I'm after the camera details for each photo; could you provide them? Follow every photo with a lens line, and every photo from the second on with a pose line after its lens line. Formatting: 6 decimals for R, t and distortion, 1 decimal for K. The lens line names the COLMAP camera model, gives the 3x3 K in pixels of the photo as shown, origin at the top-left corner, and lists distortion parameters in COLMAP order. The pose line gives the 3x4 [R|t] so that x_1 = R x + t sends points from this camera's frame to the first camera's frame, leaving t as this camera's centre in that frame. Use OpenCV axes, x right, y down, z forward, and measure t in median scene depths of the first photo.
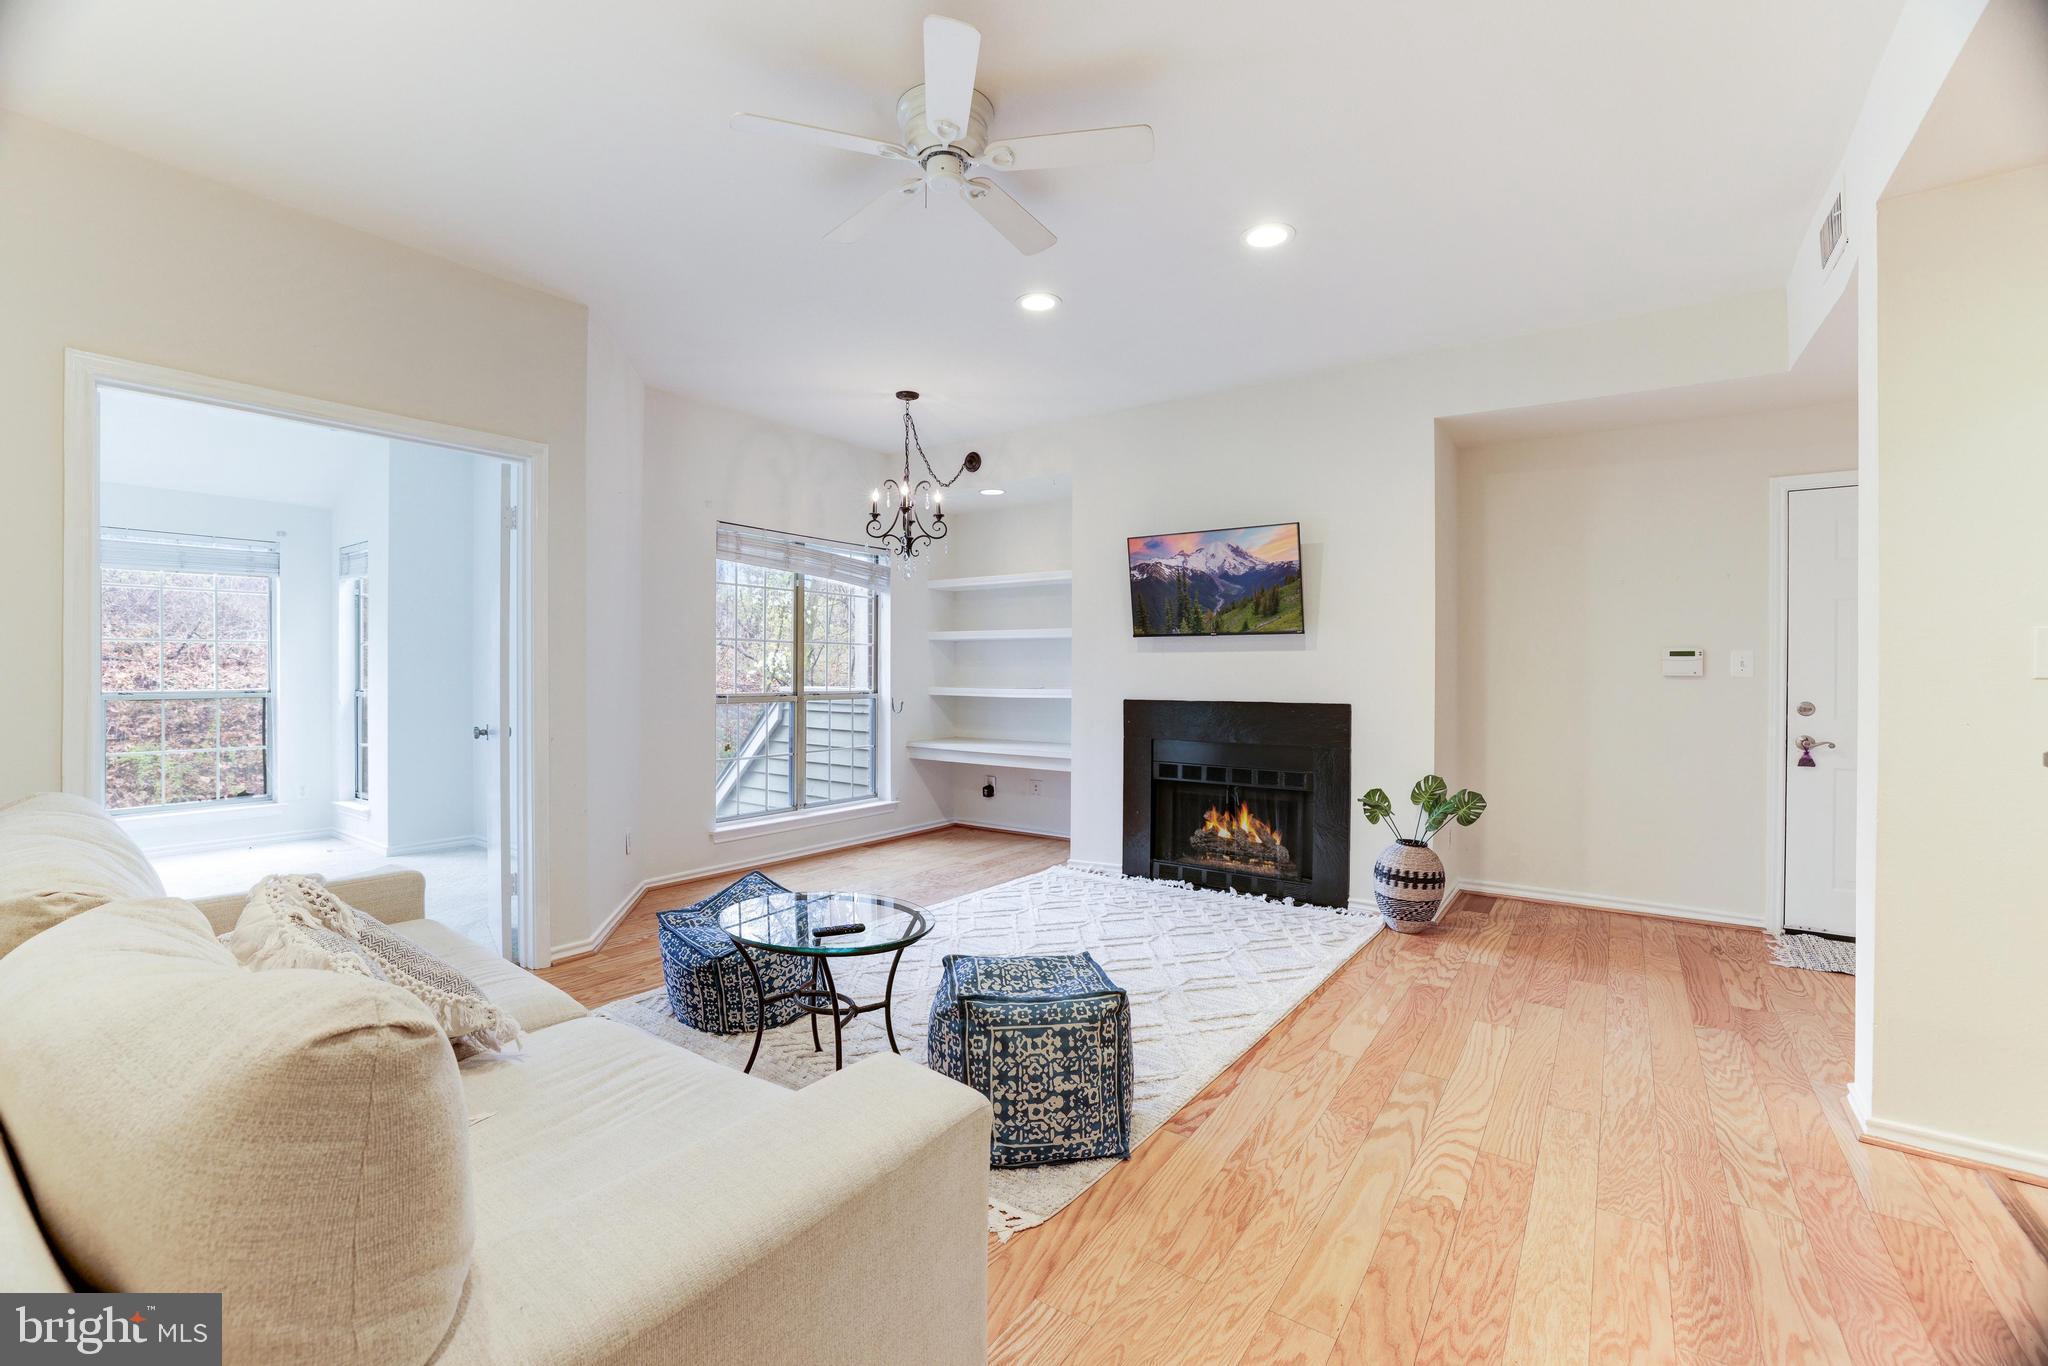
lens RADIAL K [[867.0, 0, 1009.0], [0, 867.0, 672.7], [0, 0, 1]] dist [-0.042386, 0.012953]
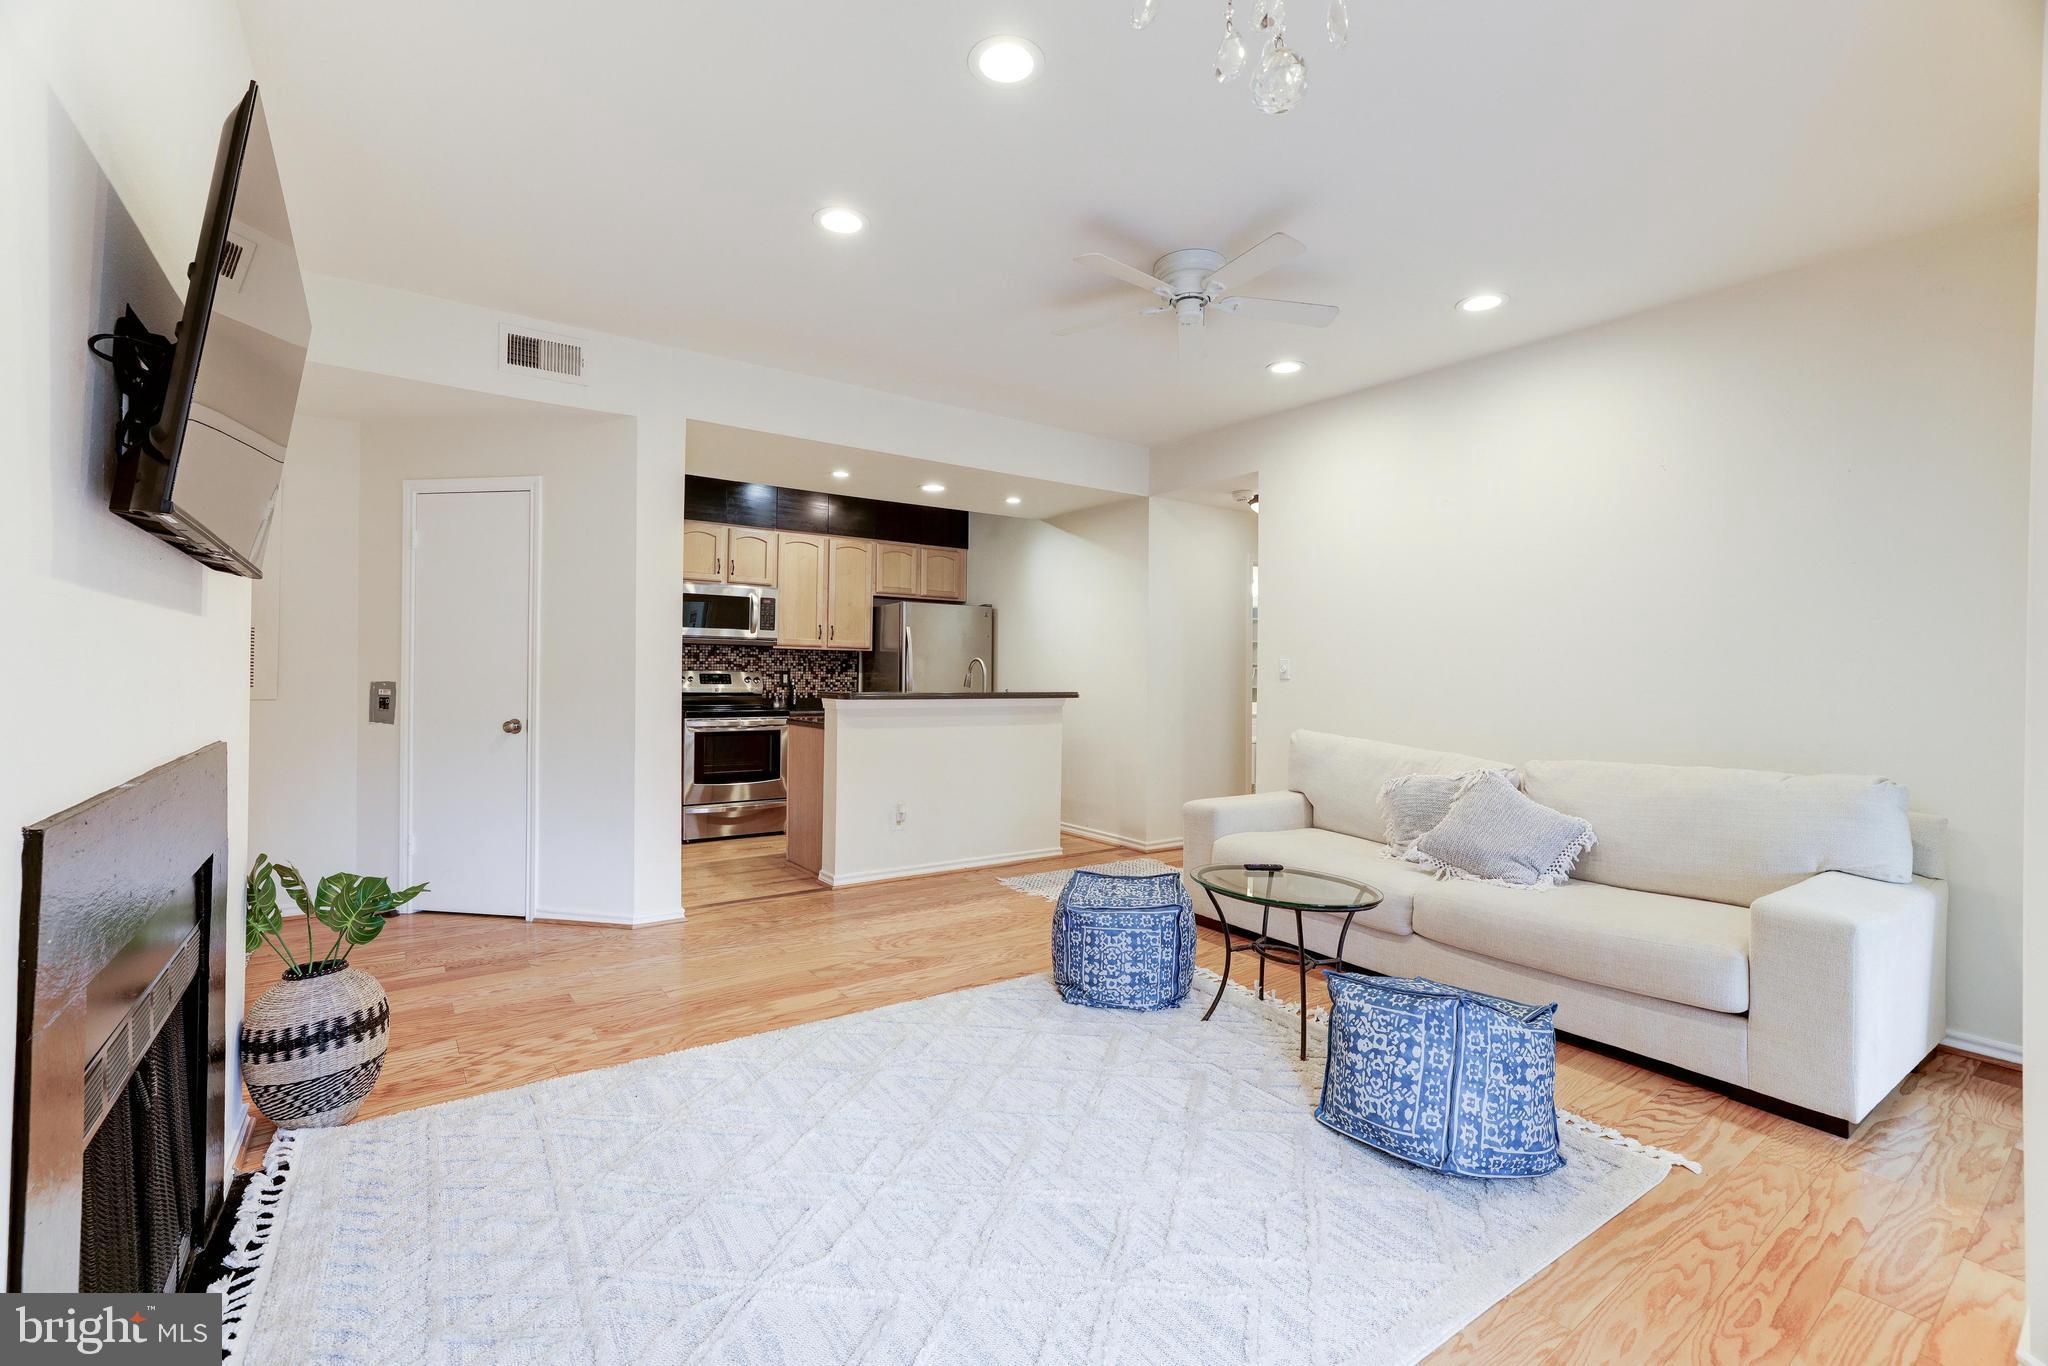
lens RADIAL K [[887.3, 0, 1011.6], [0, 887.3, 666.5], [0, 0, 1]] dist [-0.023182, 0.013703]
pose [[-0.946354, -0.008295, 0.323024, -0.161104], [-0.009144, 0.999958, -0.001112, -0.006434], [-0.323001, -0.004006, -0.946390, 1.453822]]
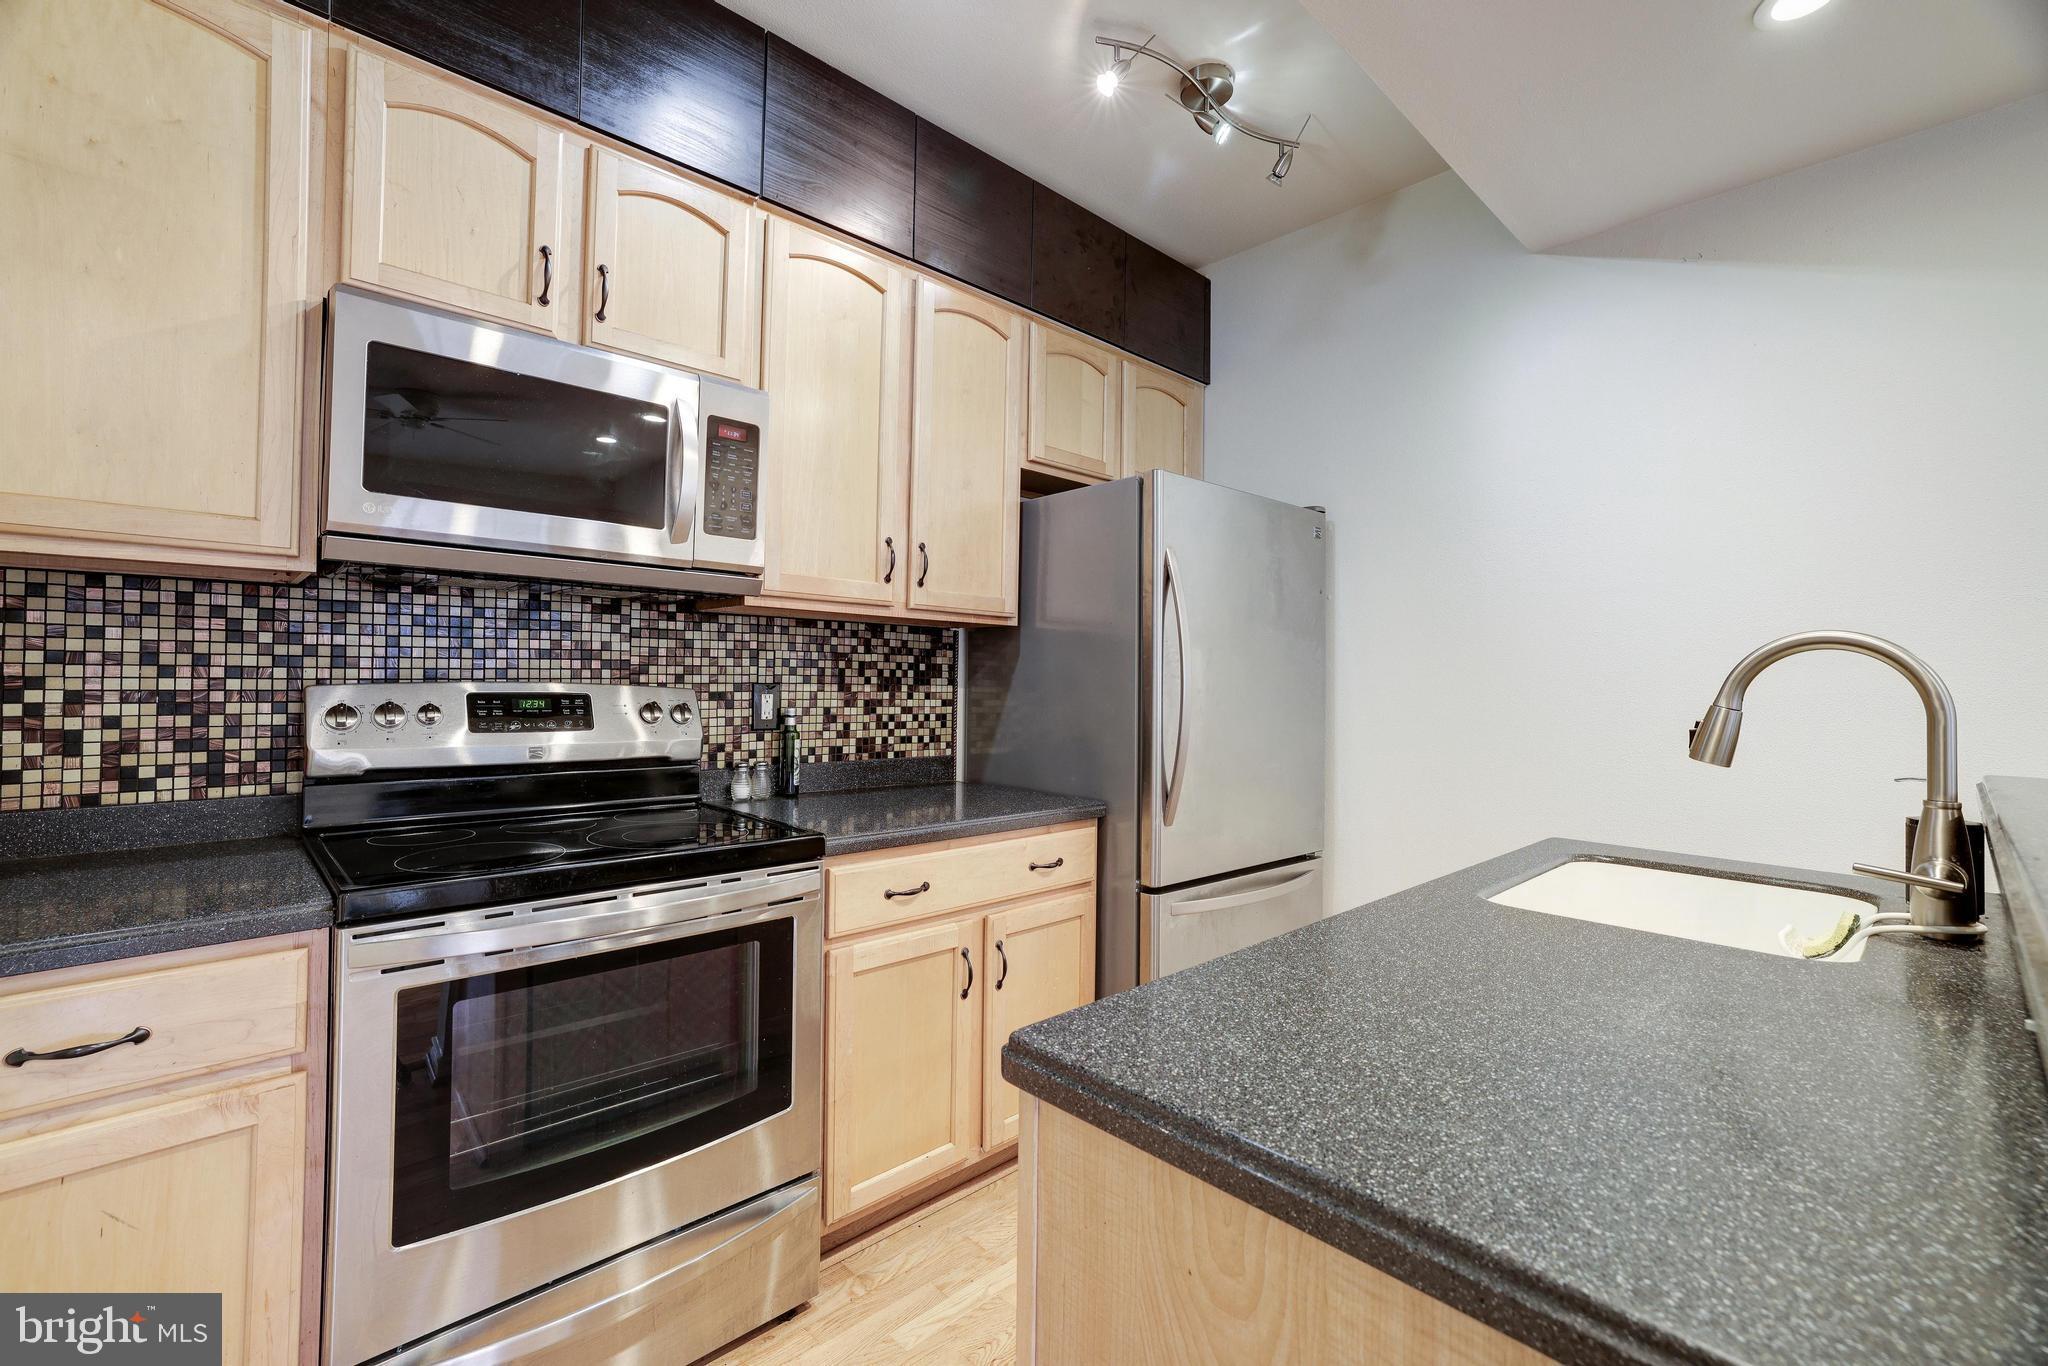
lens RADIAL K [[865.5, 0, 1003.6], [0, 865.5, 667.1], [0, 0, 1]] dist [-0.037784, 0.018524]
pose [[-0.981854, -0.011298, 0.189299, 0.620530], [-0.012911, 0.999890, -0.007289, -0.003224], [-0.189196, -0.009601, -0.981892, 0.393271]]
